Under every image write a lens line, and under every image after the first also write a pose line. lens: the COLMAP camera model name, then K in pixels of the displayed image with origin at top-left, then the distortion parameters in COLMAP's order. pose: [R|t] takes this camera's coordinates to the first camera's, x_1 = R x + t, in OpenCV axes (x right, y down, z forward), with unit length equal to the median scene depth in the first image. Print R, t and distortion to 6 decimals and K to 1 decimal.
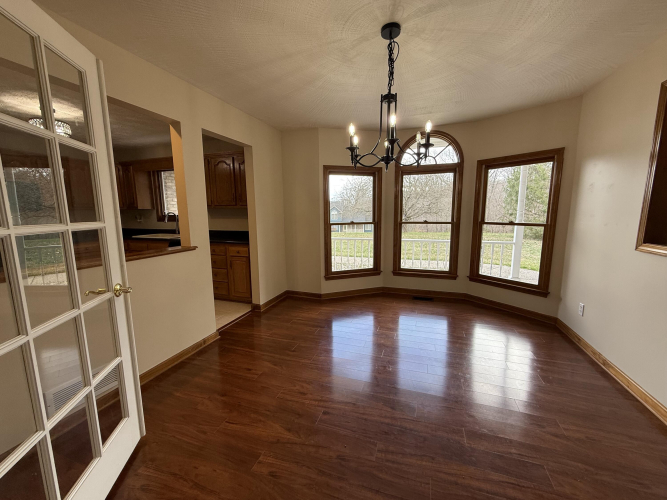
lens RADIAL K [[265.9, 0, 332.6], [0, 265.9, 251.4], [0, 0, 1]] dist [-0.002889, 0.000947]
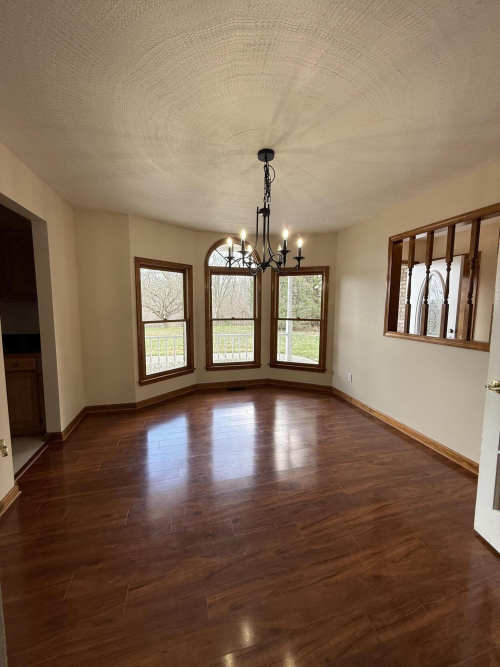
lens RADIAL K [[265.9, 0, 250.9], [0, 265.9, 332.6], [0, 0, 1]] dist [-0.002889, 0.000947]
pose [[0.821541, -0.042606, 0.568555, -0.235154], [0.071694, 0.997008, -0.028882, -0.017491], [-0.565623, 0.064489, 0.822138, 0.064975]]
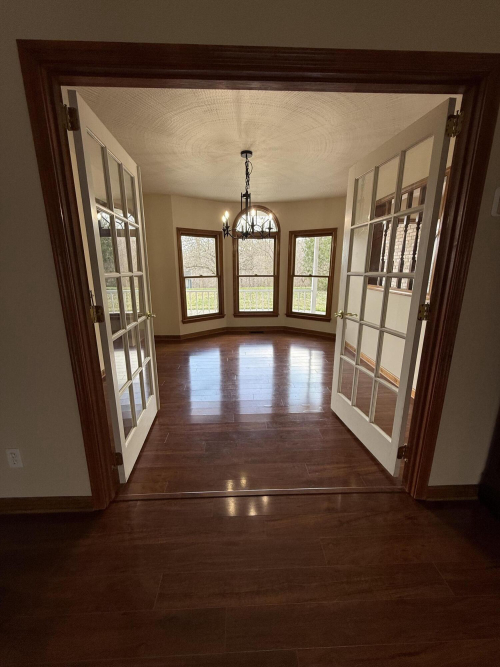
lens RADIAL K [[265.9, 0, 249.9], [0, 265.9, 334.0], [0, 0, 1]] dist [-0.002889, 0.000947]
pose [[0.929650, -0.082028, 0.359196, -0.199725], [0.047804, 0.993515, 0.103161, 0.047138], [-0.365329, -0.078733, 0.927543, -0.278789]]
